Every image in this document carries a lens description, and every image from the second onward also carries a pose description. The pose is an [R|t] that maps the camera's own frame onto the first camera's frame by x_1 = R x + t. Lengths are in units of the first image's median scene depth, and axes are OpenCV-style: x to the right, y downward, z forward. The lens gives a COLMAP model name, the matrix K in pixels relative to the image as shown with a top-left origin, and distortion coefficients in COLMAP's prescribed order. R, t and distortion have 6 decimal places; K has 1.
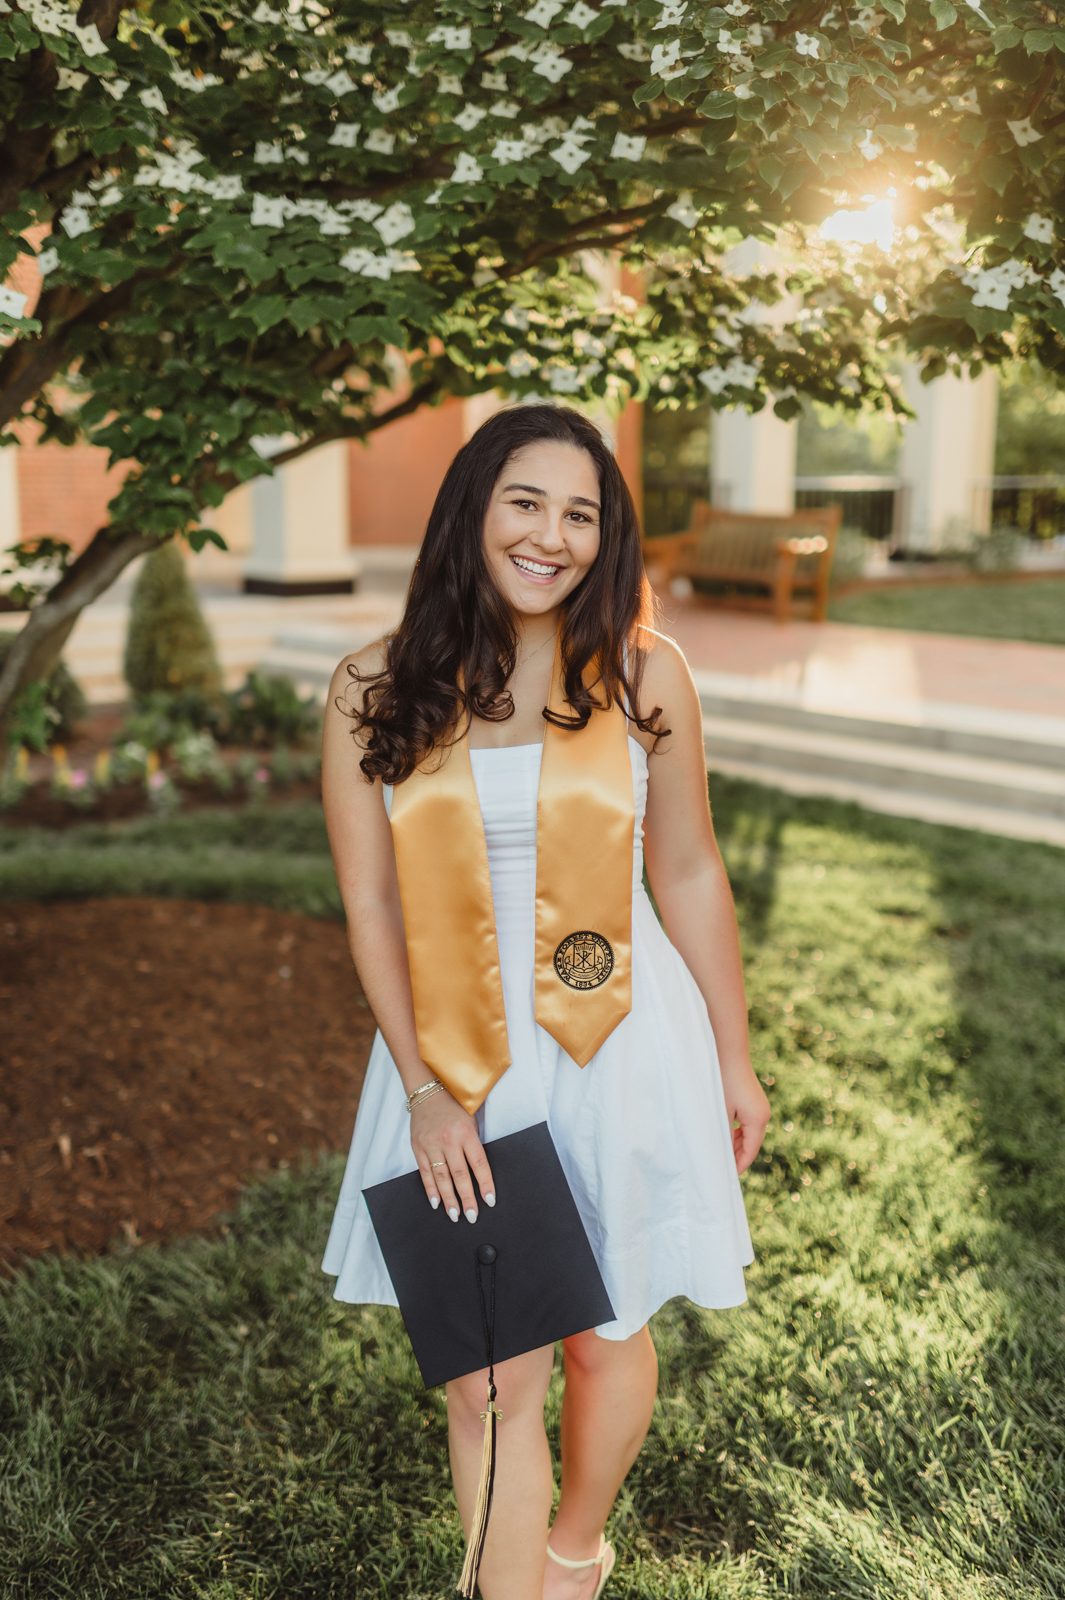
lens RADIAL K [[1586.9, 0, 537.5], [0, 1586.9, 799.3], [0, 0, 1]] dist [0.089102, -0.094610]
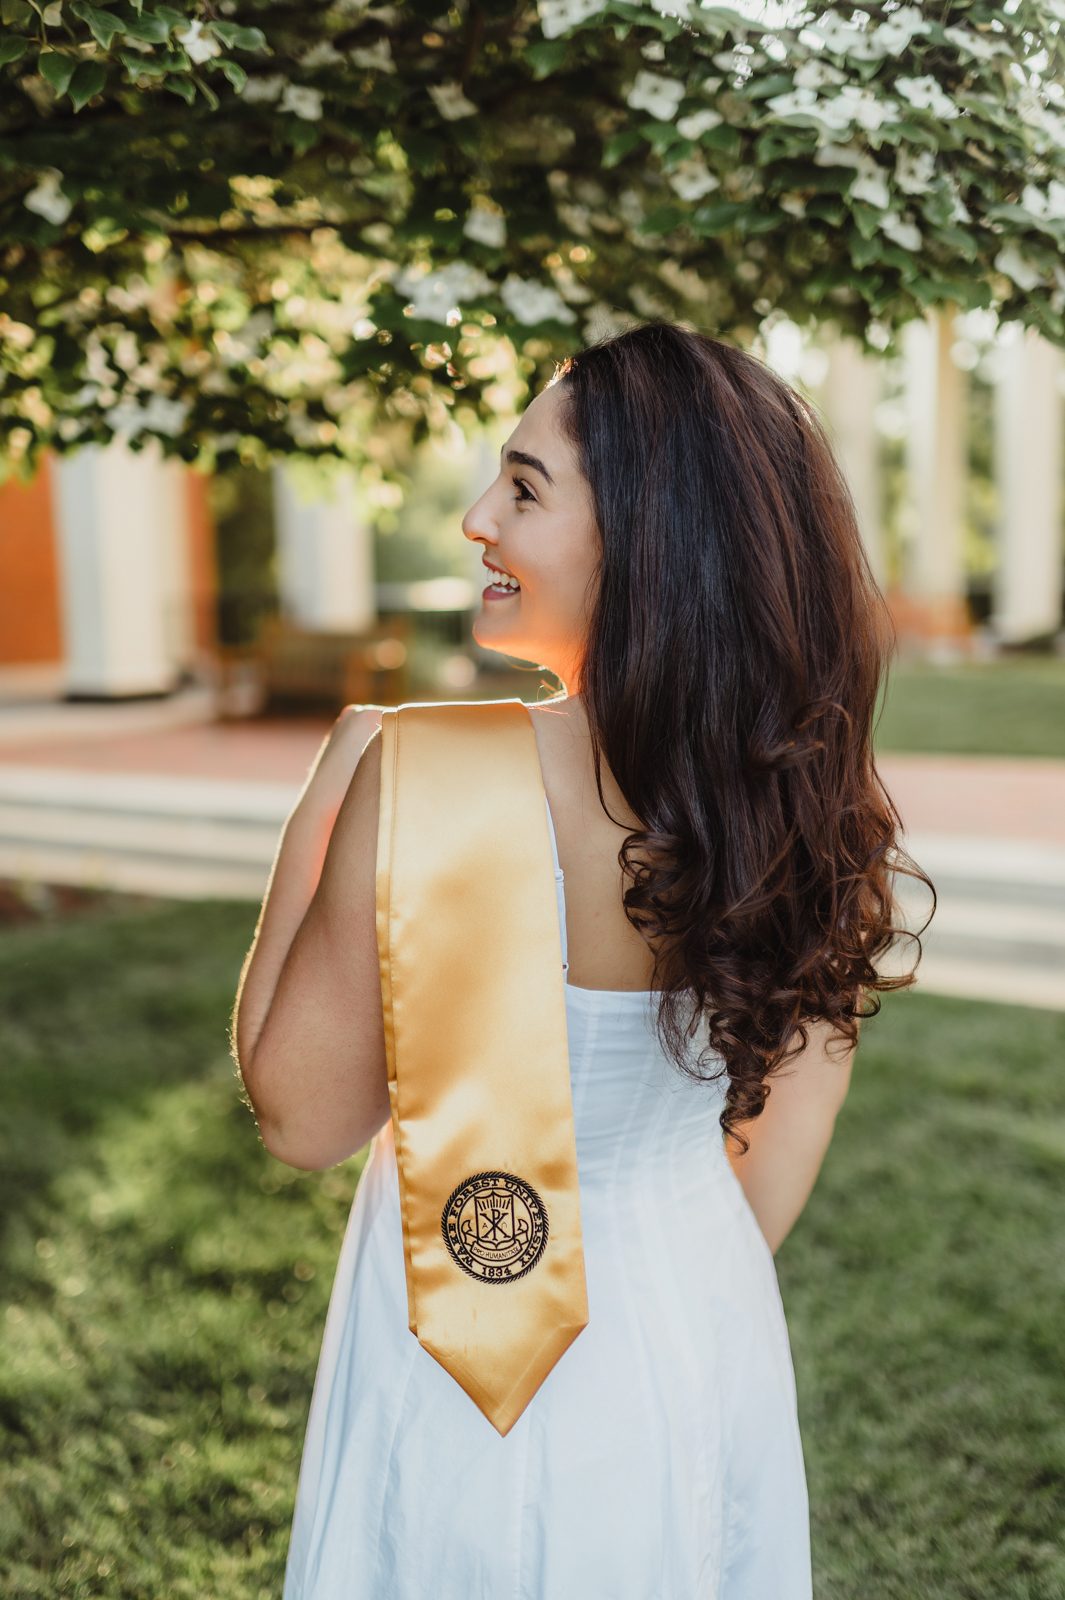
lens RADIAL K [[1586.9, 0, 537.5], [0, 1586.9, 799.3], [0, 0, 1]] dist [0.089102, -0.094610]
pose [[0.968938, -0.051051, 0.241976, 0.105109], [0.067598, 0.995872, -0.060577, -0.013963], [-0.237885, 0.075052, 0.968389, 0.194386]]
